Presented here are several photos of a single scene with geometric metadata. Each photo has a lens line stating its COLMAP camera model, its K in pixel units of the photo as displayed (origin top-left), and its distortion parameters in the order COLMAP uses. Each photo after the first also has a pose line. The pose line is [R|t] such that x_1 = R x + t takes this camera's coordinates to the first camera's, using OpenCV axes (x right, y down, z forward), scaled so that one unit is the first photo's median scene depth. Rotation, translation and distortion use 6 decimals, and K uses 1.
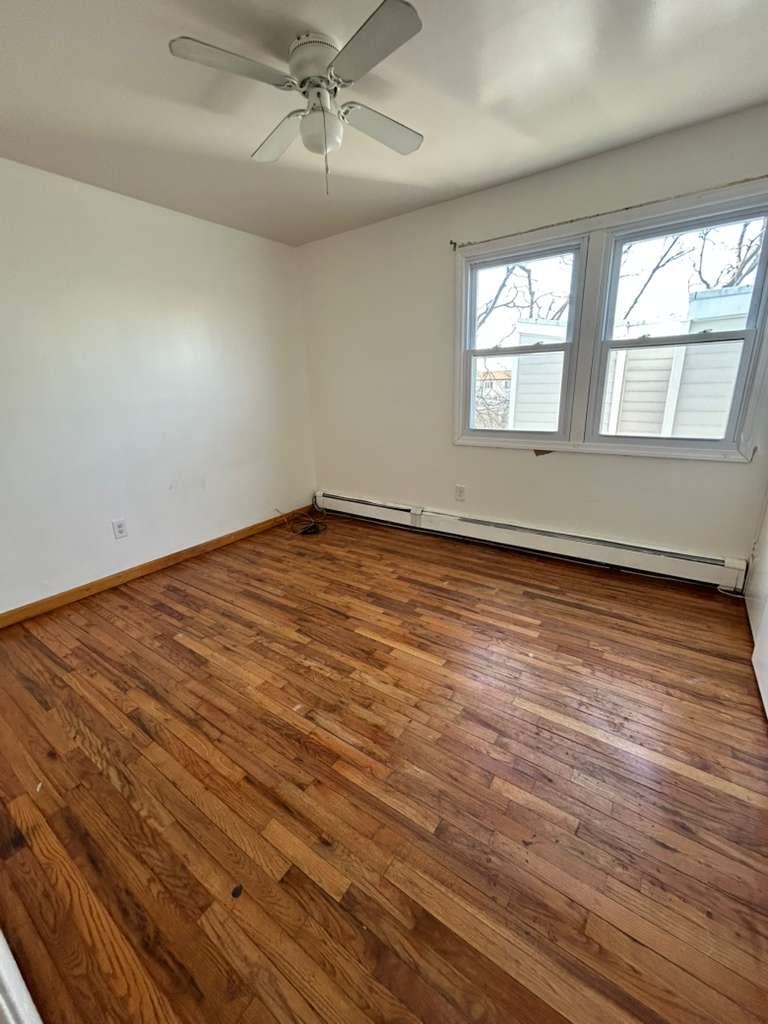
lens RADIAL K [[412.6, 0, 385.0], [0, 412.6, 508.4], [0, 0, 1]] dist [-0.002779, 0.000656]
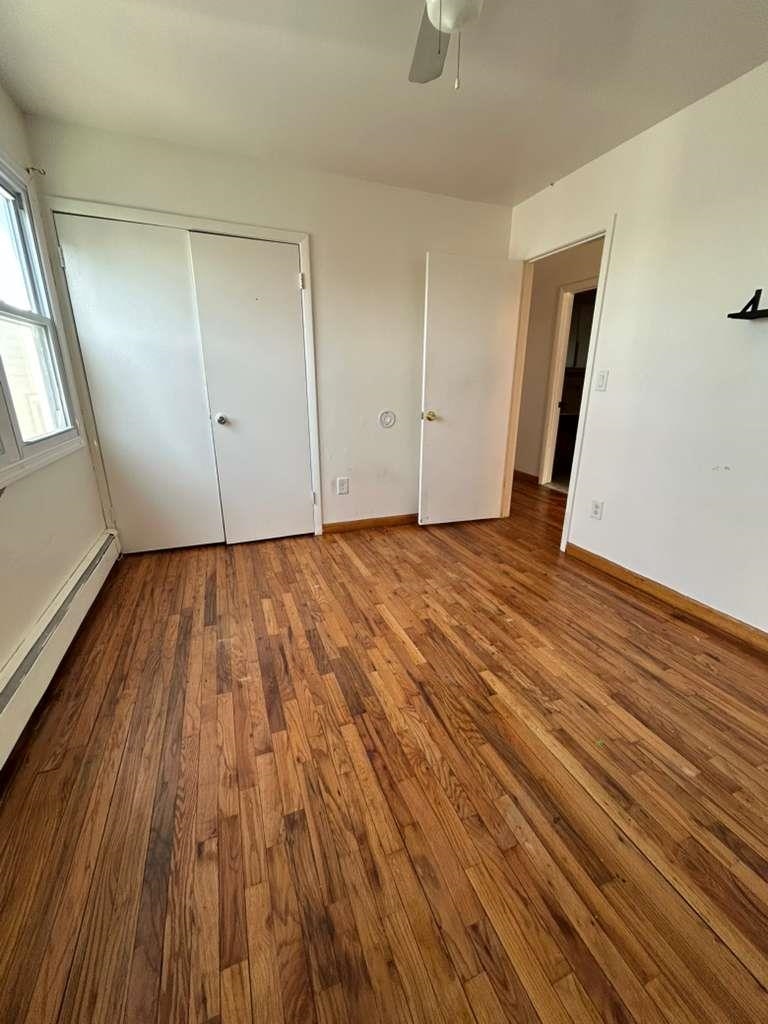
lens RADIAL K [[412.6, 0, 384.1], [0, 412.6, 509.8], [0, 0, 1]] dist [-0.002779, 0.000656]
pose [[-0.831295, -0.144278, 0.536780, -0.411276], [0.179680, 0.844120, 0.505150, -0.395162], [-0.525989, 0.516377, -0.675789, 1.482597]]
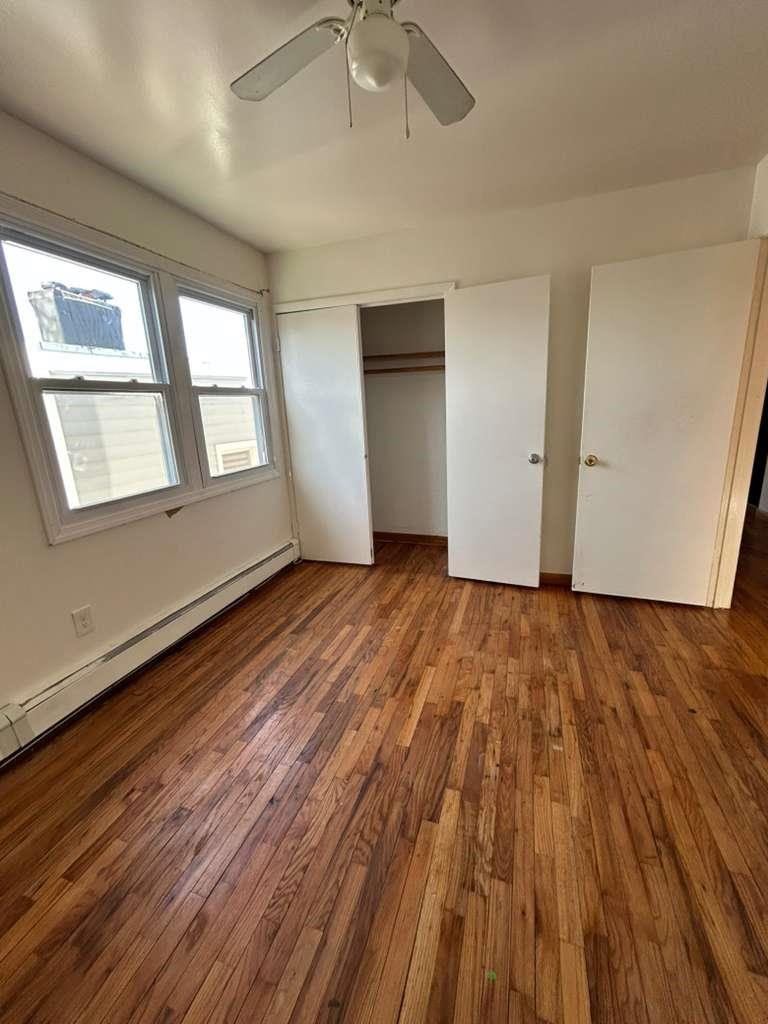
lens RADIAL K [[412.6, 0, 387.9], [0, 412.6, 508.8], [0, 0, 1]] dist [-0.002779, 0.000656]
pose [[-0.286128, -0.185672, 0.940030, -0.691928], [0.332682, 0.900767, 0.279179, -0.306163], [-0.898584, 0.392612, -0.195965, 1.039701]]
